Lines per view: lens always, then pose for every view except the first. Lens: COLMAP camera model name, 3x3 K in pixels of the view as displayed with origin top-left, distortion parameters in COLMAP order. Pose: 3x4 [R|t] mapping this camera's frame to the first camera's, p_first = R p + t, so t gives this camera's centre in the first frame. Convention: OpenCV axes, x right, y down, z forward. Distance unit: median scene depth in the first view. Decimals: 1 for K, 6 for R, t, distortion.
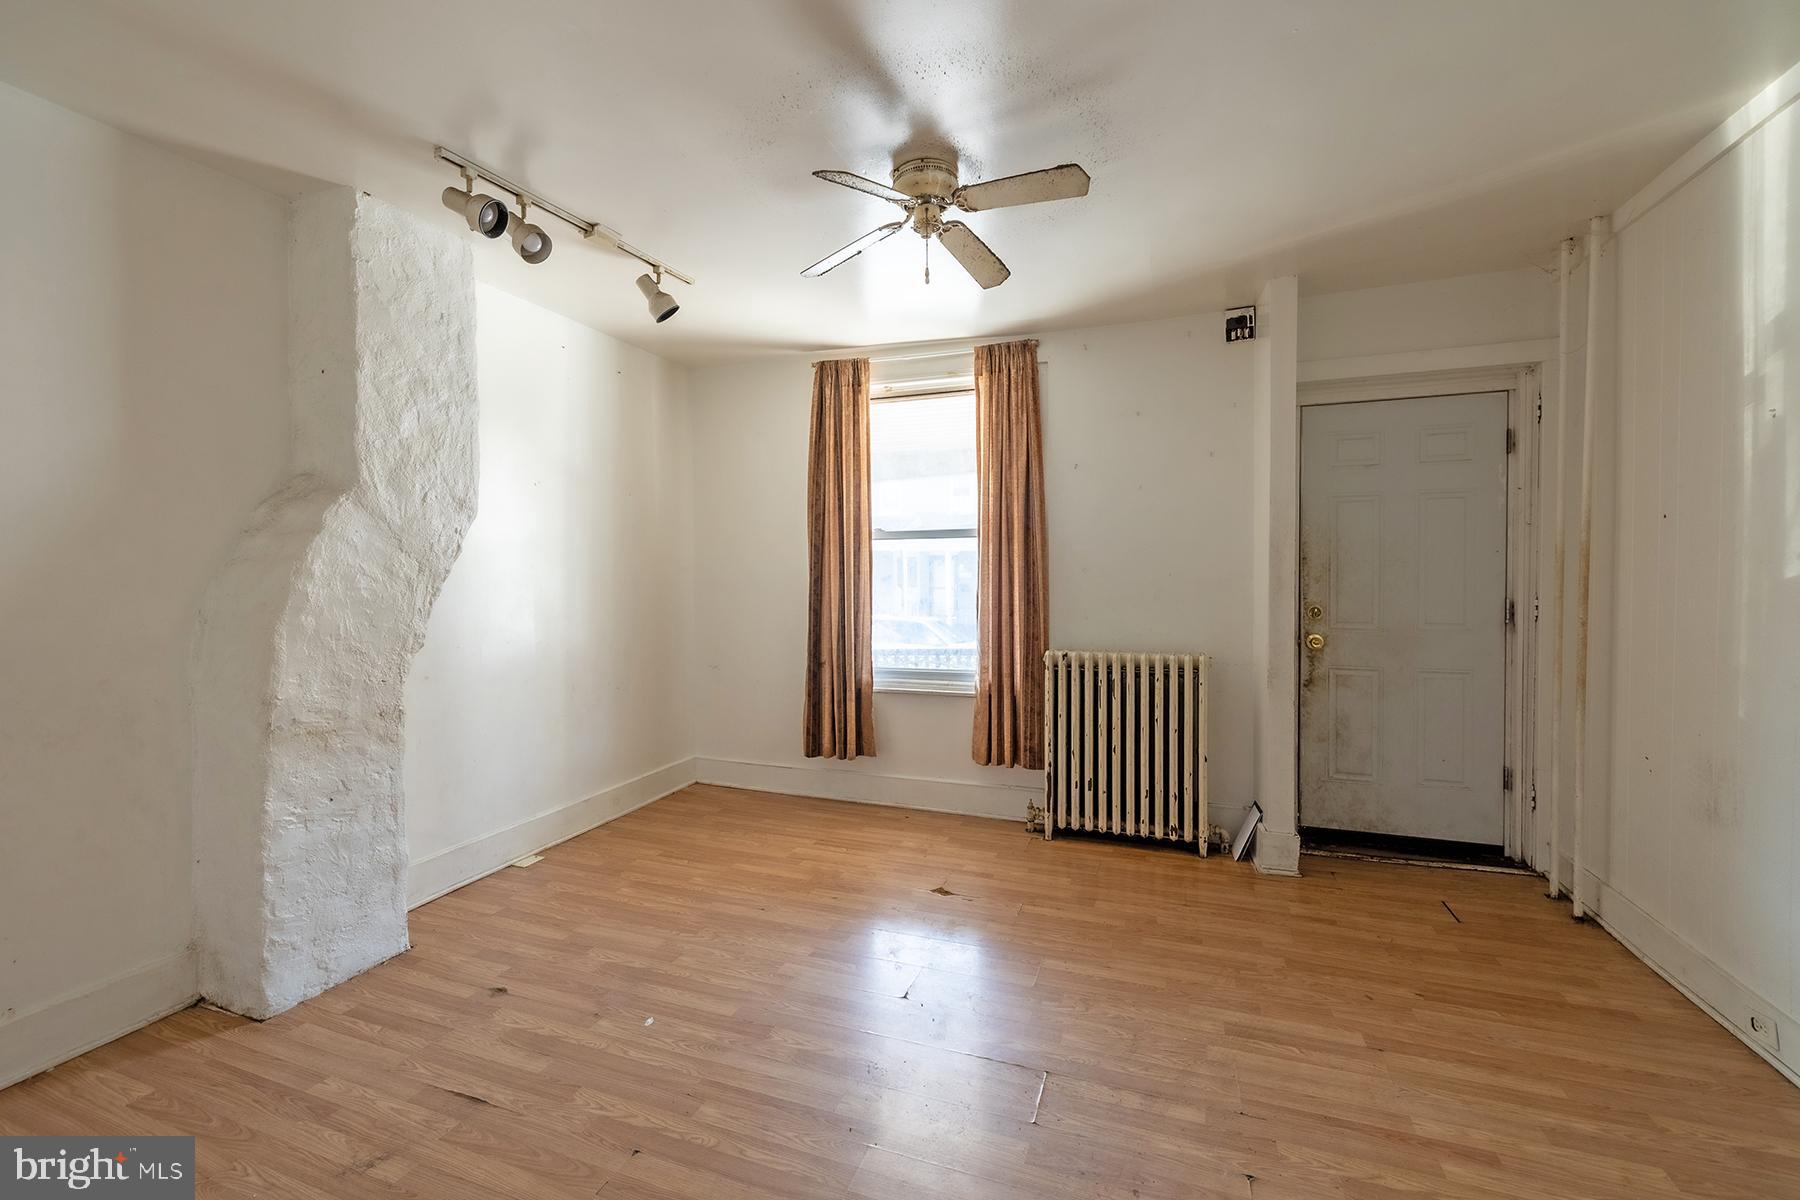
lens RADIAL K [[784.6, 0, 900.0], [0, 784.6, 600.0], [0, 0, 1]] dist [0.003236, 0.000445]
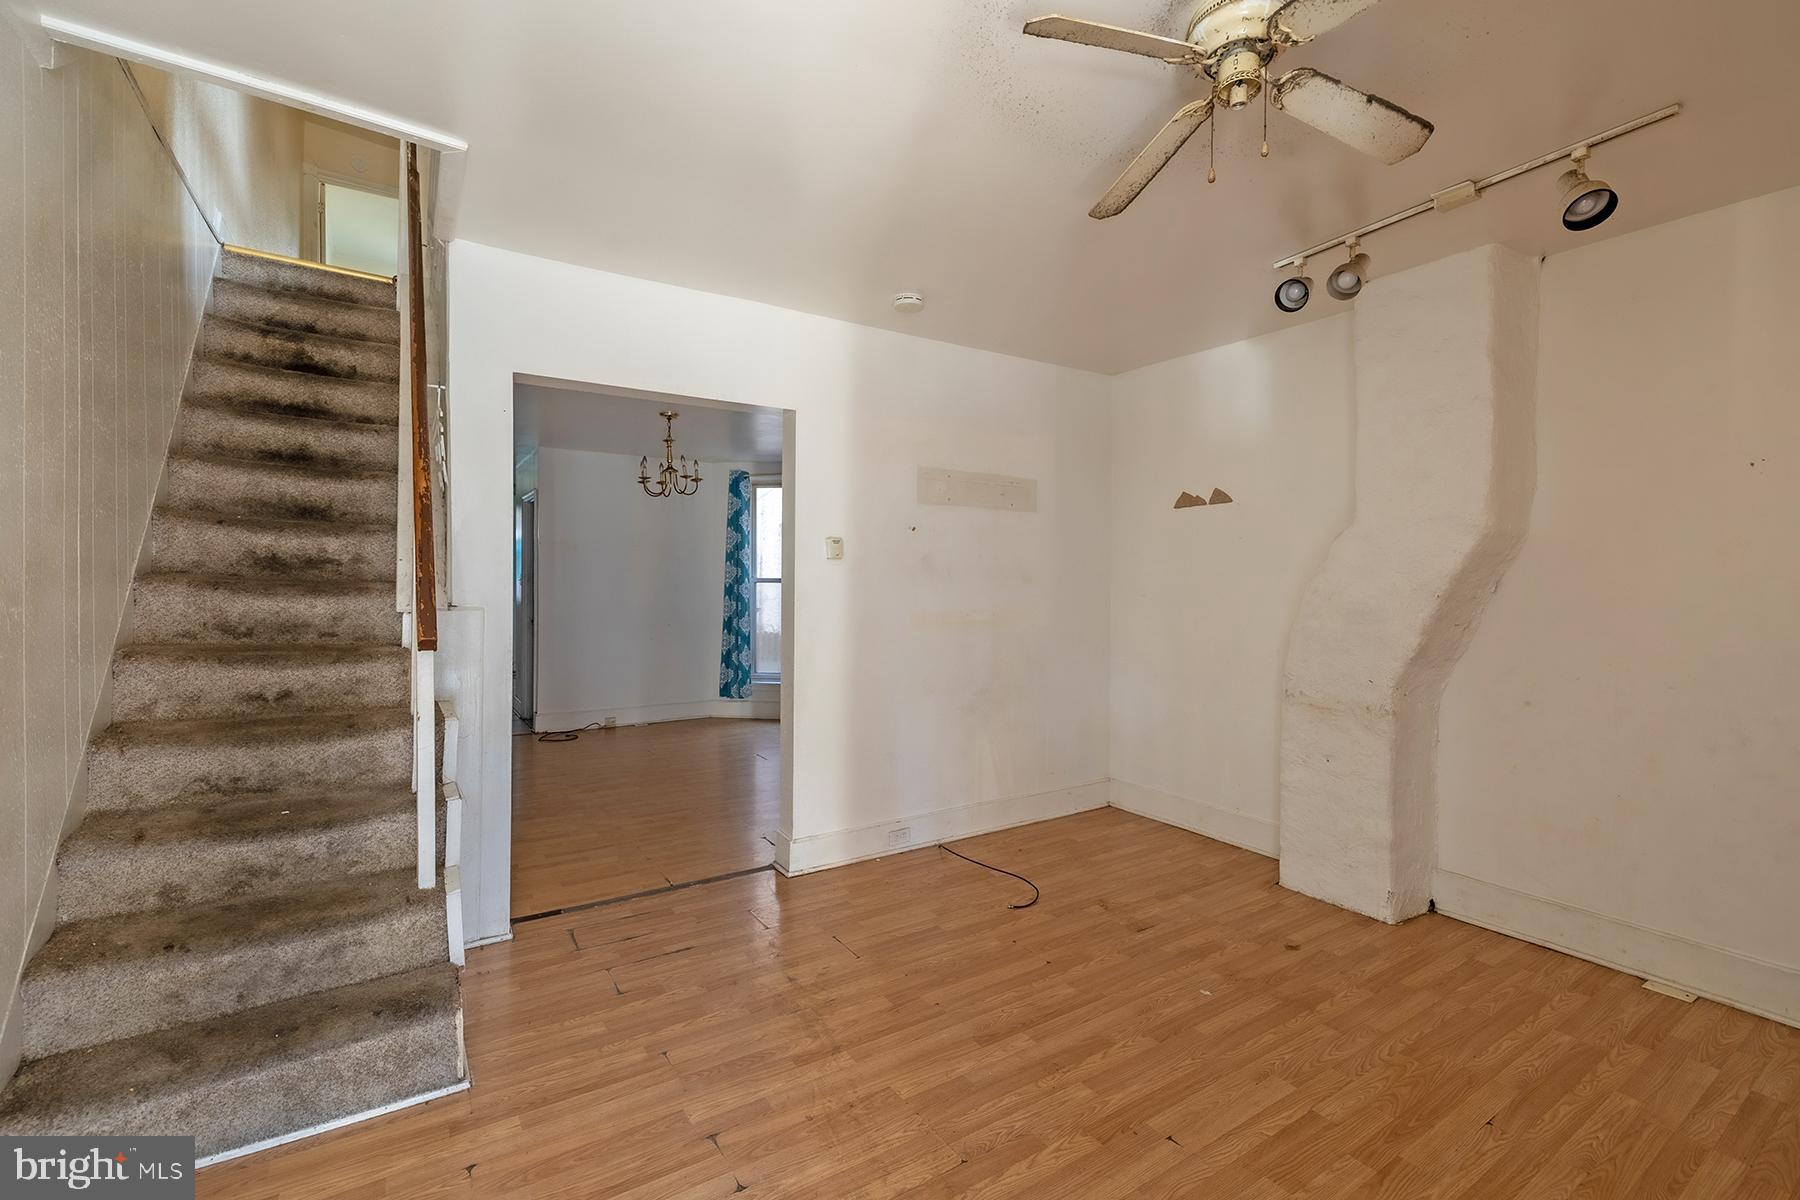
lens RADIAL K [[784.6, 0, 900.0], [0, 784.6, 600.0], [0, 0, 1]] dist [0.003236, 0.000445]
pose [[-0.623163, 0.016412, -0.781919, 0.785574], [-0.031254, 0.998459, 0.045866, -0.065462], [0.781467, 0.053020, -0.621690, 1.249161]]
